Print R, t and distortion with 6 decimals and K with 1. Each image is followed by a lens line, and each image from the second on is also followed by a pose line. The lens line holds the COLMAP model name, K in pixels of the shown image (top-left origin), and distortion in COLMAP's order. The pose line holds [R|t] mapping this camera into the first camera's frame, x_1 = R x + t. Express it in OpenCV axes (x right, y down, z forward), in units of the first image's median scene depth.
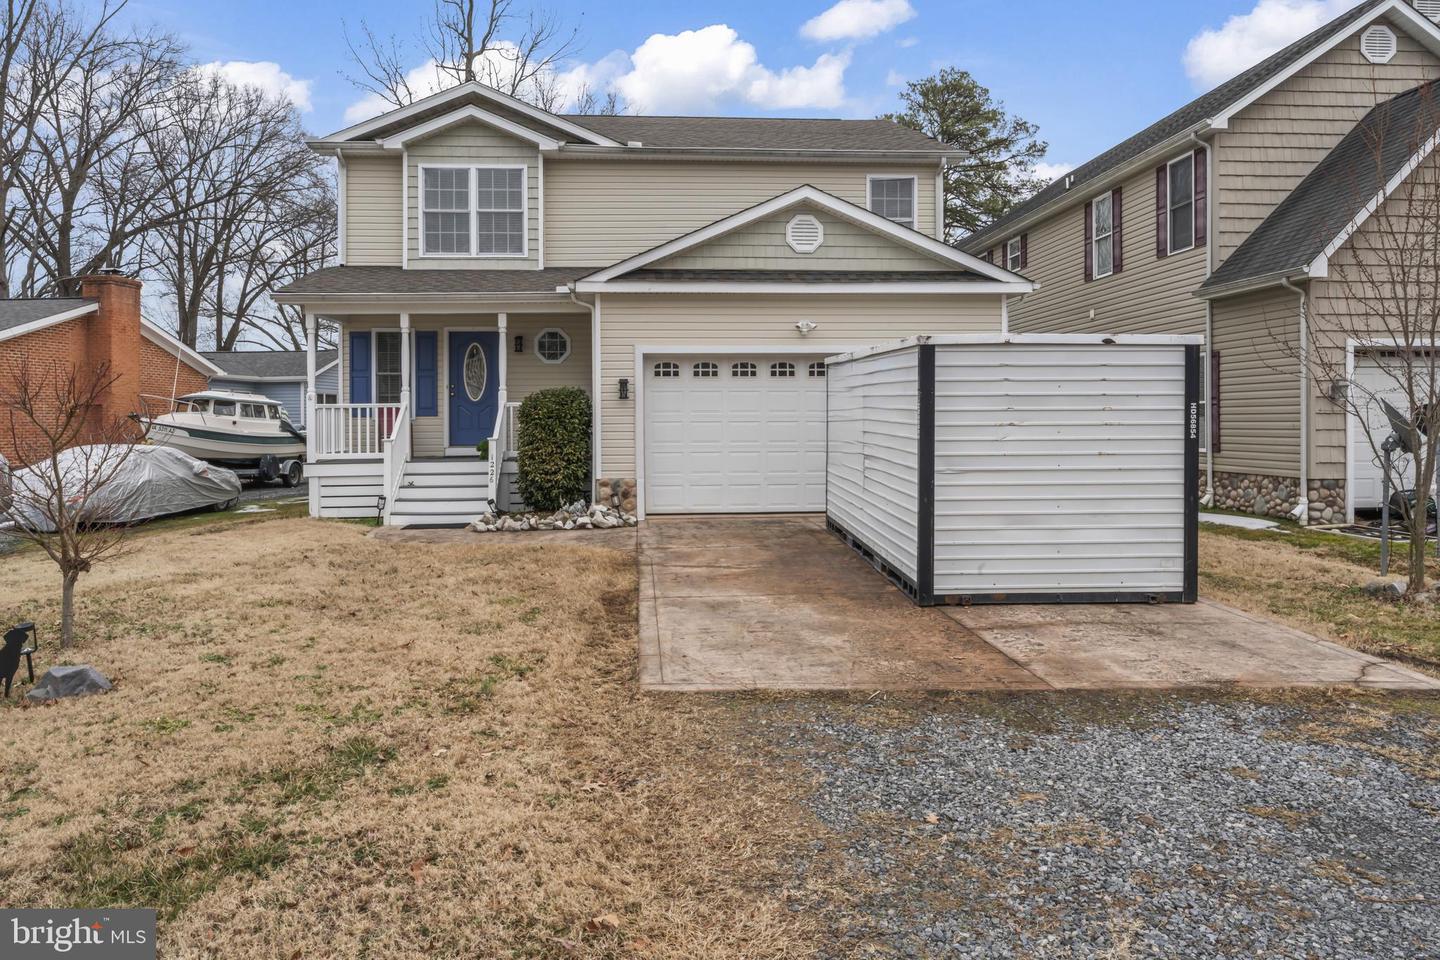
lens RADIAL K [[994.8, 0, 720.1], [0, 994.8, 395.2], [0, 0, 1]] dist [0.005249, -0.000061]
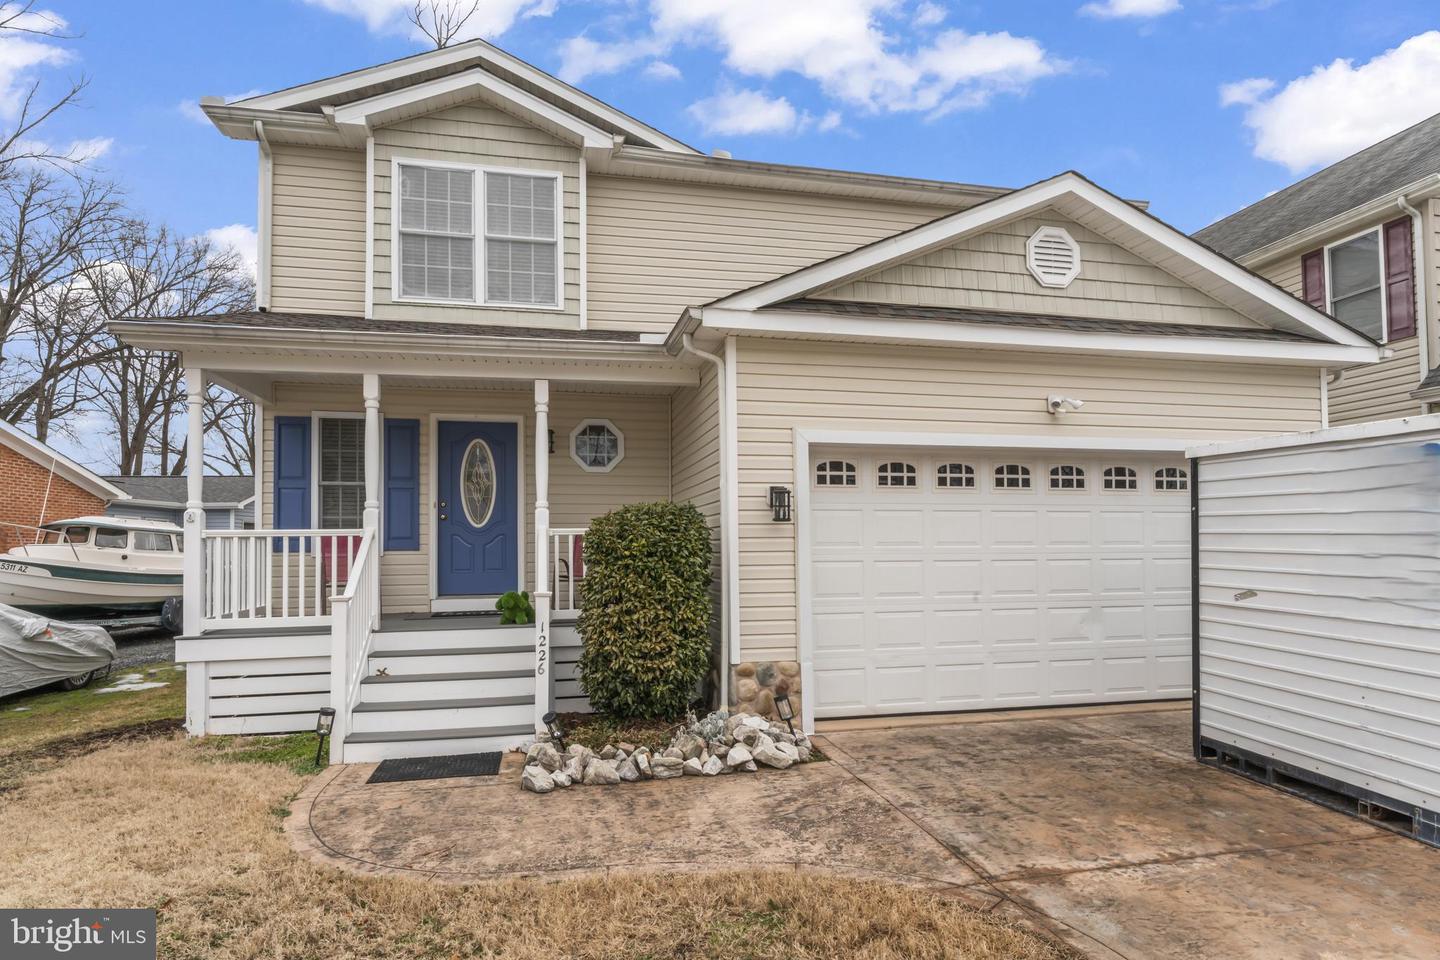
lens RADIAL K [[773.6, 0, 717.2], [0, 773.6, 520.3], [0, 0, 1]] dist [-0.001871, 0.001527]
pose [[0.990276, 0.004561, 0.139040, -0.163568], [-0.002848, 0.999918, -0.012516, 0.007358], [-0.139085, 0.011998, 0.990208, 0.479980]]
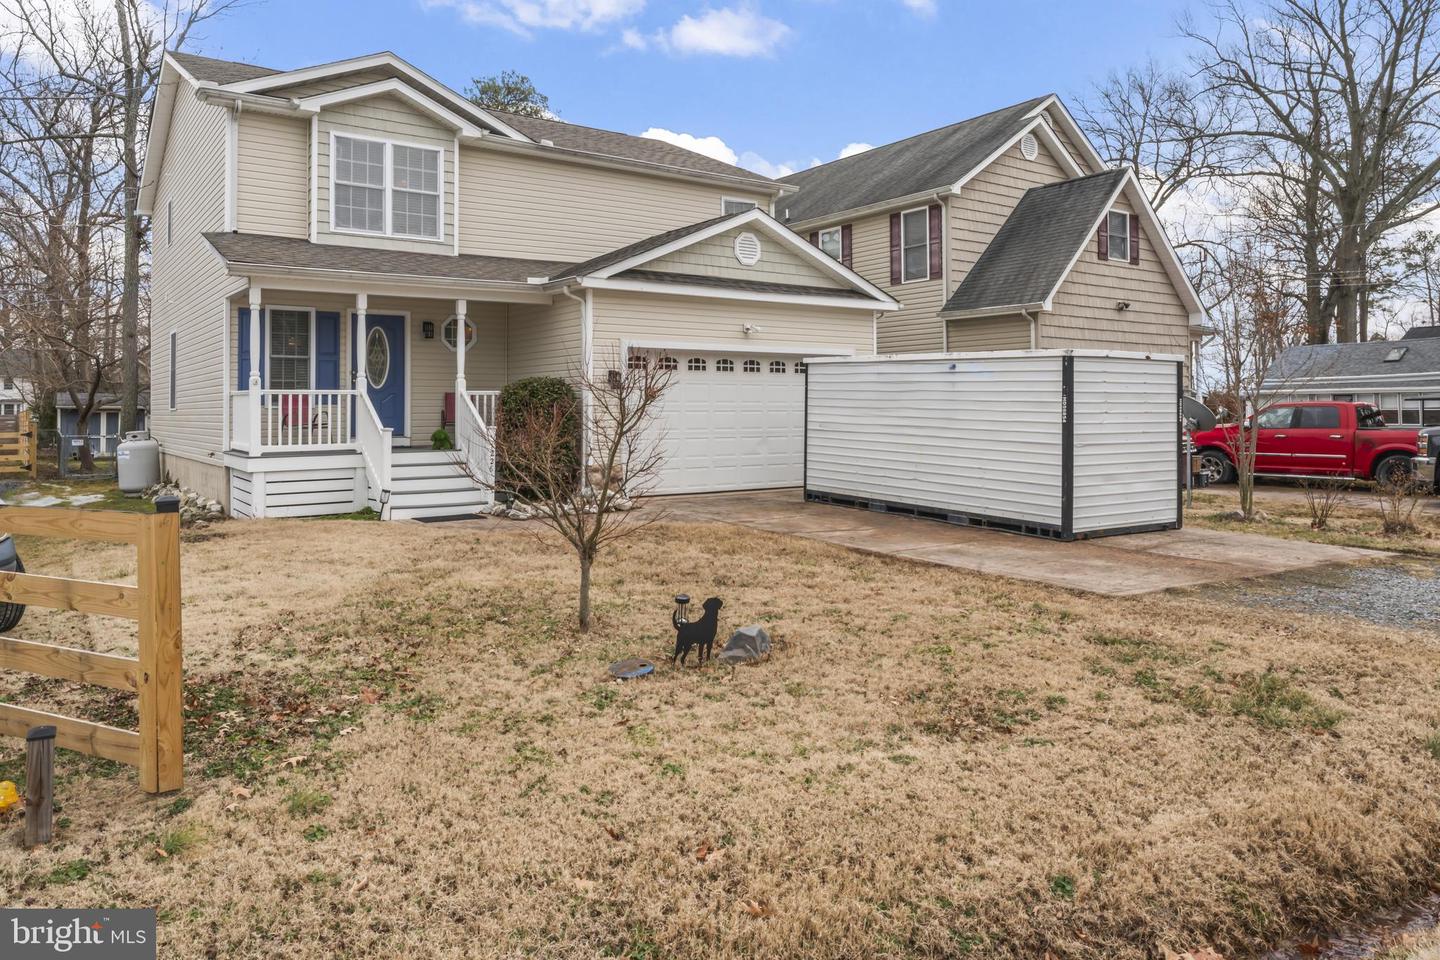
lens RADIAL K [[1002.9, 0, 722.9], [0, 1002.9, 355.6], [0, 0, 1]] dist [-0.000728, -0.000725]
pose [[0.850162, 0.032132, 0.525540, -0.475212], [-0.015584, 0.999234, -0.035885, 0.003779], [-0.526291, 0.022318, 0.850012, 0.022625]]
